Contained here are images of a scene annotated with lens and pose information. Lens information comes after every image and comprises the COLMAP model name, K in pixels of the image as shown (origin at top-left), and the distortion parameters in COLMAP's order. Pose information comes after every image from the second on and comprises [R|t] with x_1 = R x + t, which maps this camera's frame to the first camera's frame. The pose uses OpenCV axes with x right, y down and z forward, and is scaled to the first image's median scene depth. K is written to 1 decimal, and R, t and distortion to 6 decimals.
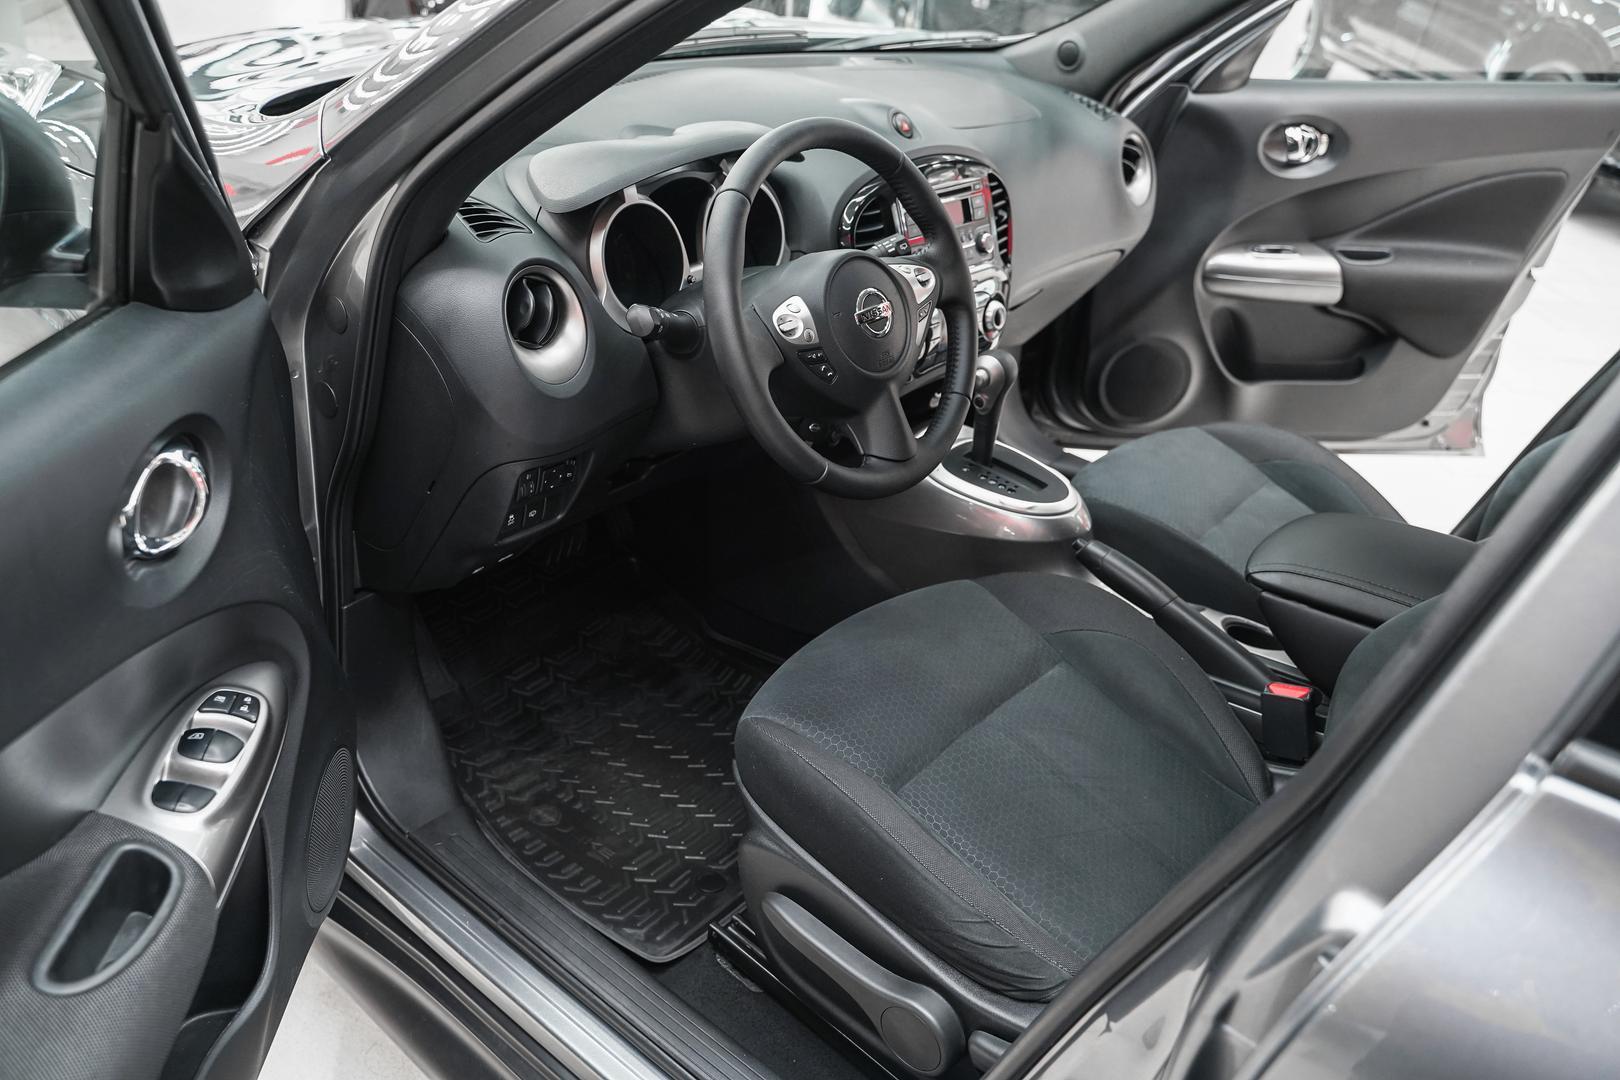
lens RADIAL K [[1283.9, 0, 810.0], [0, 1283.9, 540.0], [0, 0, 1]] dist [-0.016132, 0.012130]
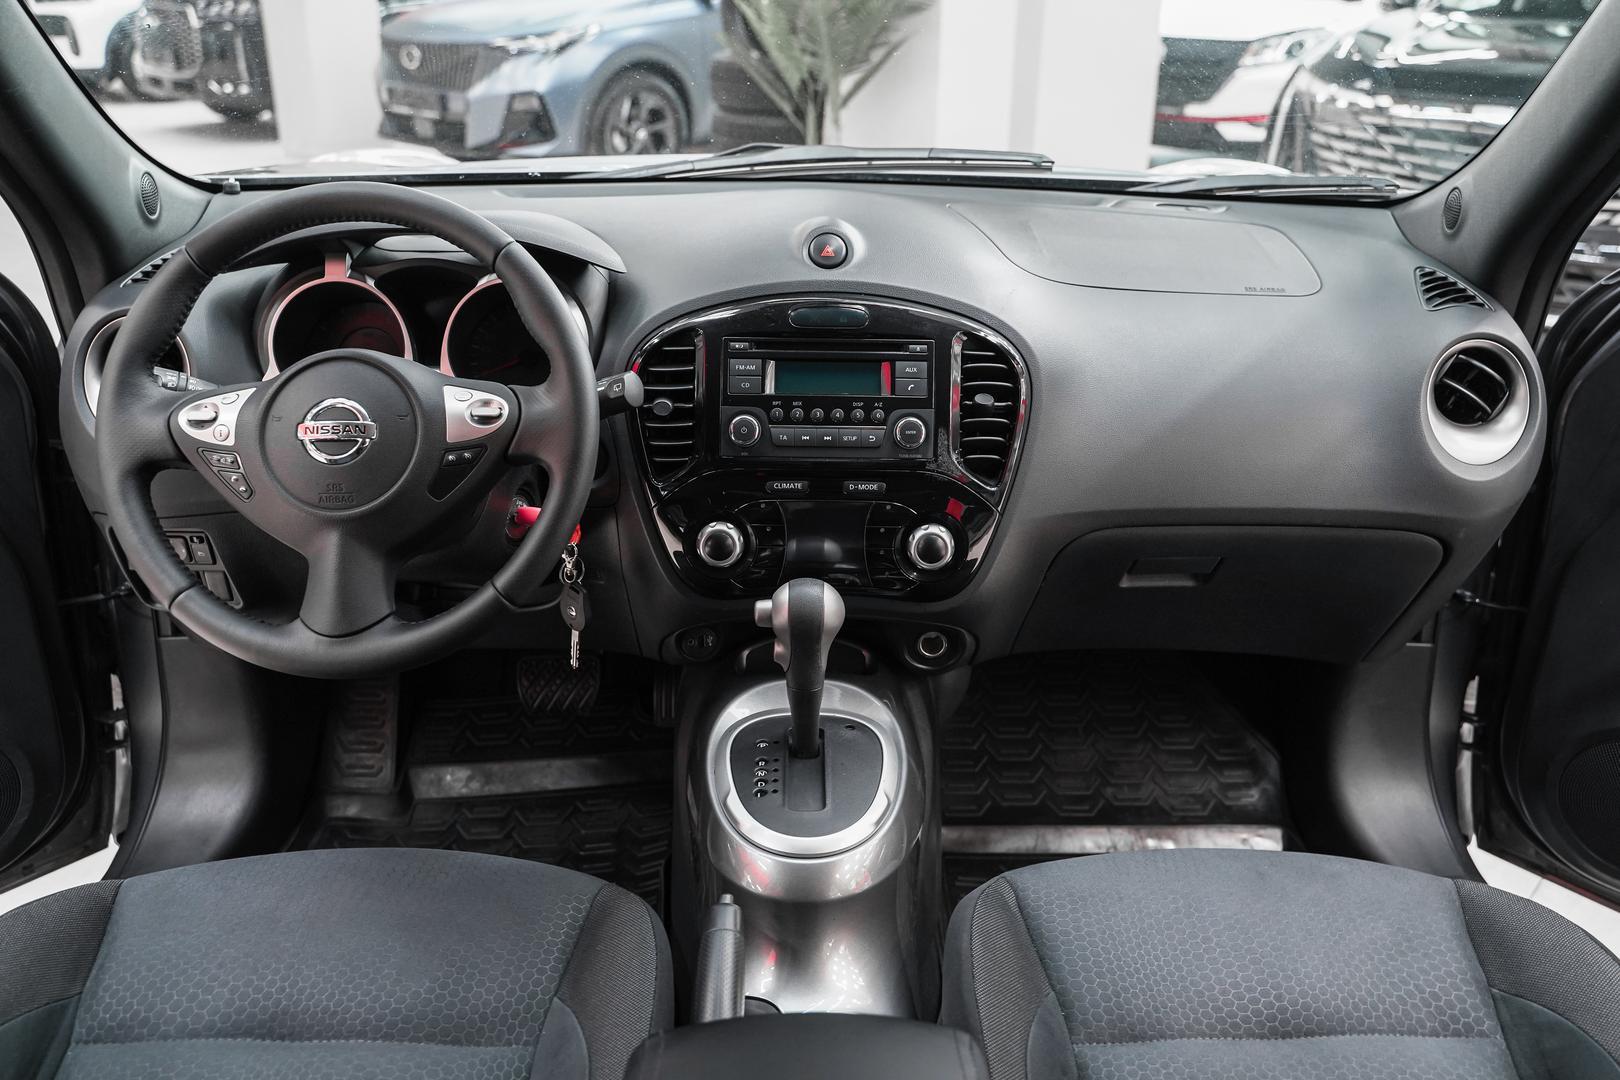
lens RADIAL K [[1308.3, 0, 810.0], [0, 1308.3, 540.0], [0, 0, 1]] dist [-0.001052, -0.000307]
pose [[0.644236, 0.215845, -0.733738, 0.600208], [-0.337683, 0.941054, -0.019661, -0.146120], [0.686243, 0.260437, 0.679148, 0.513320]]
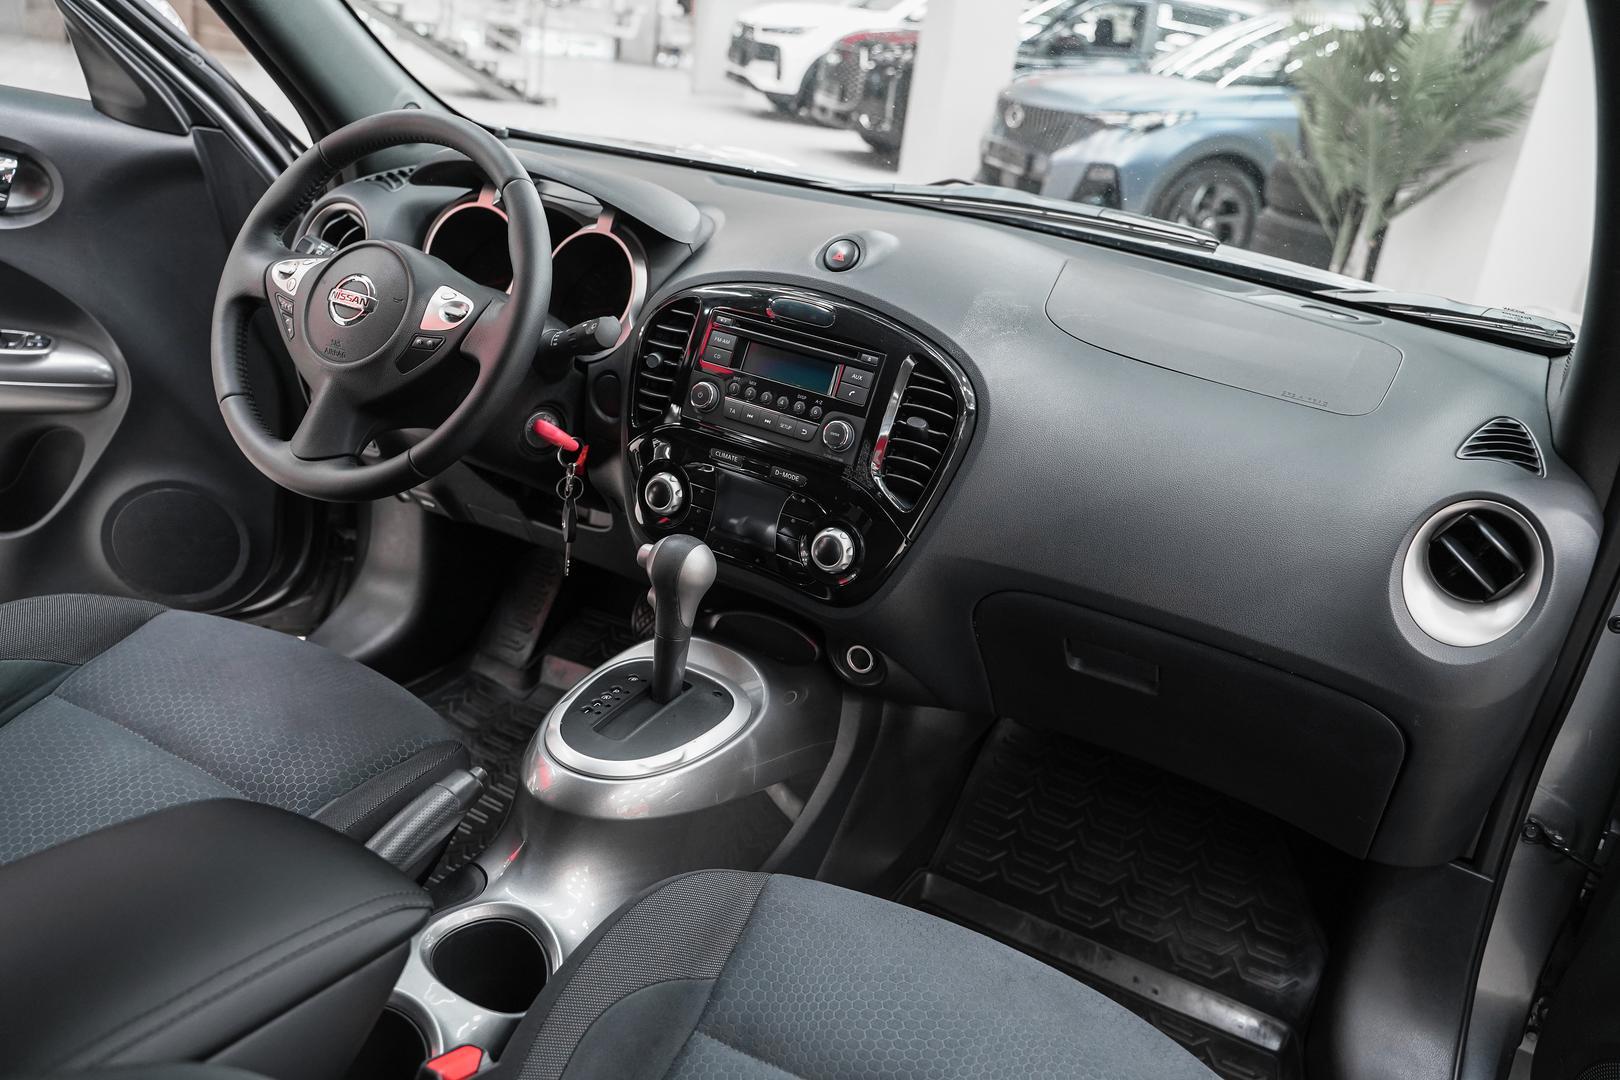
lens RADIAL K [[1283.9, 0, 810.0], [0, 1283.9, 540.0], [0, 0, 1]] dist [-0.016132, 0.012130]
pose [[0.203002, 0.303306, -0.931019, 0.772256], [-0.581309, 0.802461, 0.134674, -0.265584], [0.787953, 0.513870, 0.339216, 0.773963]]
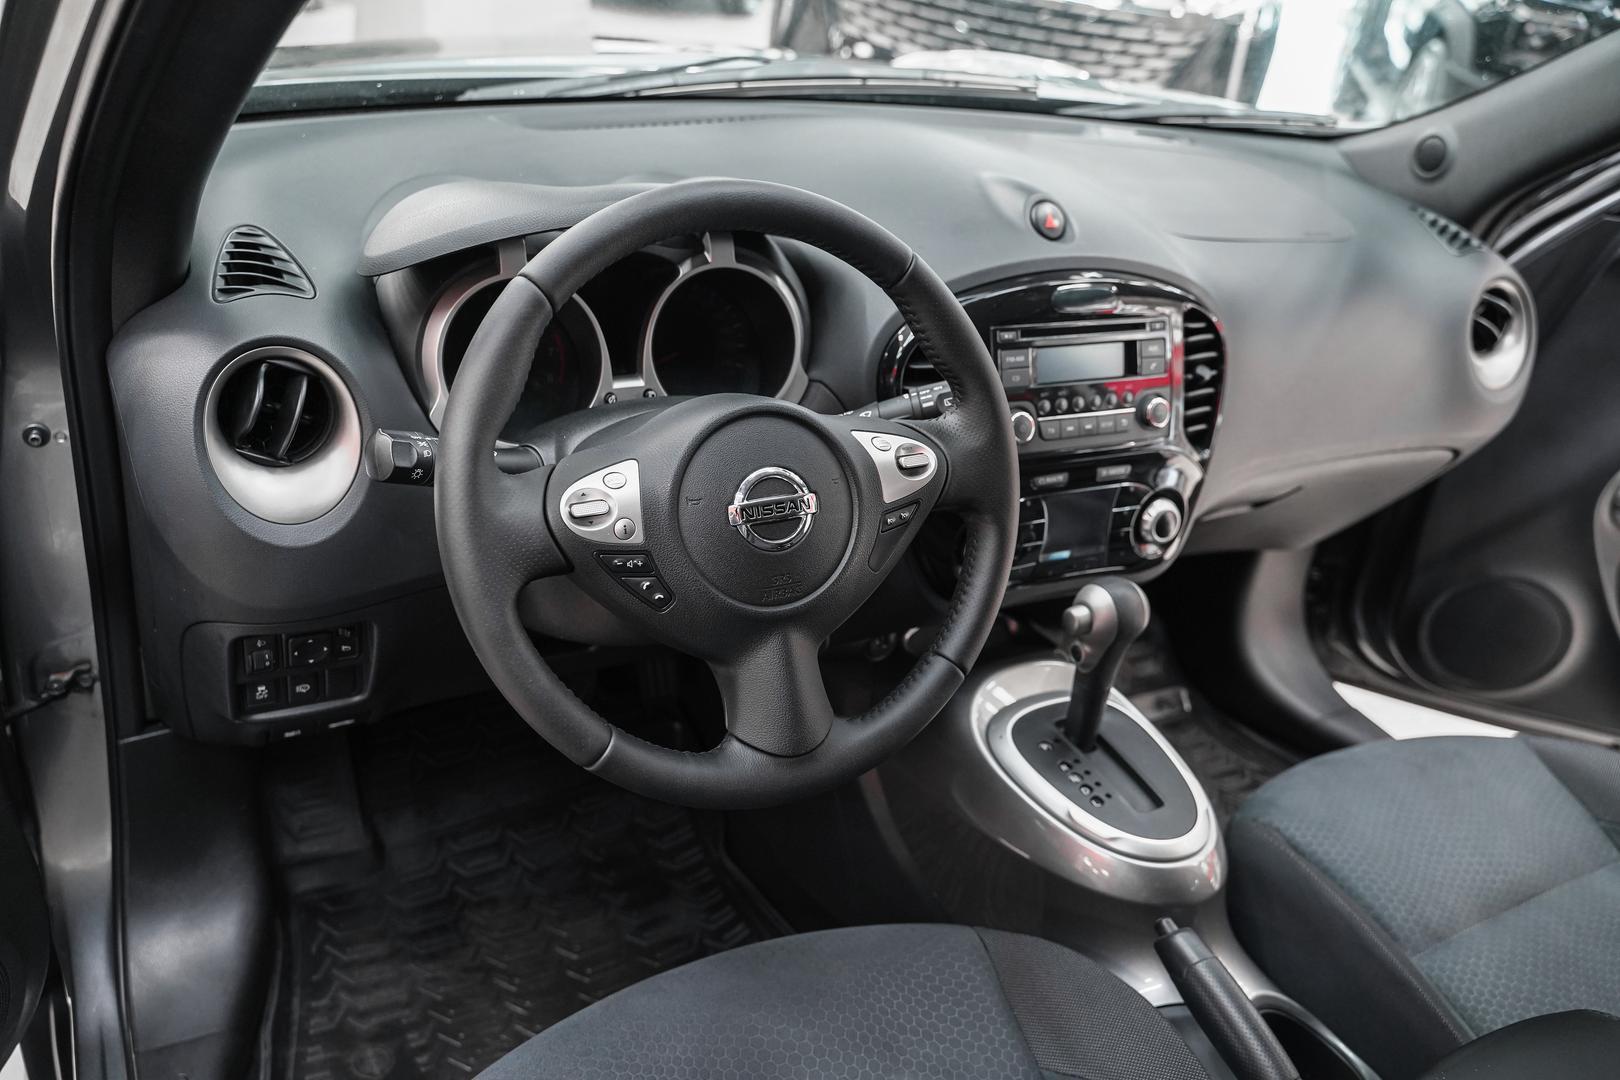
lens RADIAL K [[1283.9, 0, 810.0], [0, 1283.9, 540.0], [0, 0, 1]] dist [-0.016132, 0.012130]
pose [[0.921975, 0.202703, -0.329961, 0.199533], [-0.219894, 0.975405, -0.015210, -0.117859], [0.318762, 0.086580, 0.943872, 0.330028]]
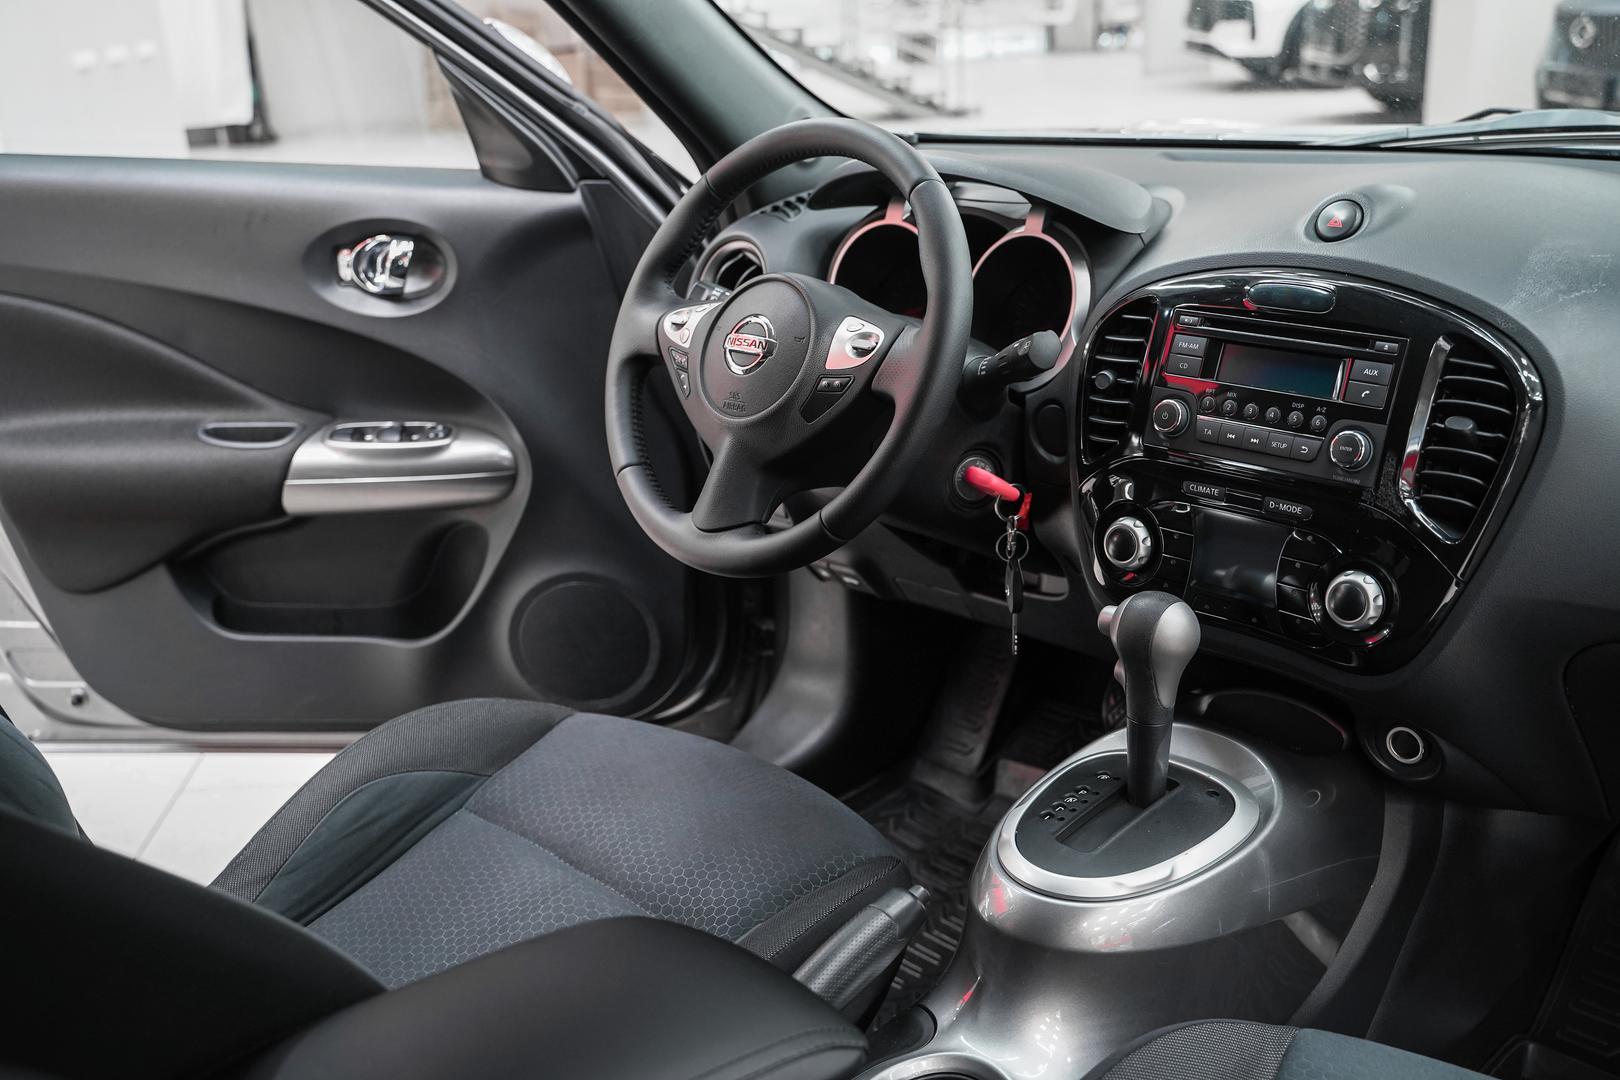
lens RADIAL K [[1570.3, 0, 810.0], [0, 1570.3, 540.0], [0, 0, 1]] dist [-0.003449, 0.007712]
pose [[-0.089183, 0.244463, -0.965549, 0.770041], [-0.466154, 0.846442, 0.257364, -0.258017], [0.880197, 0.473047, 0.038469, 0.787117]]
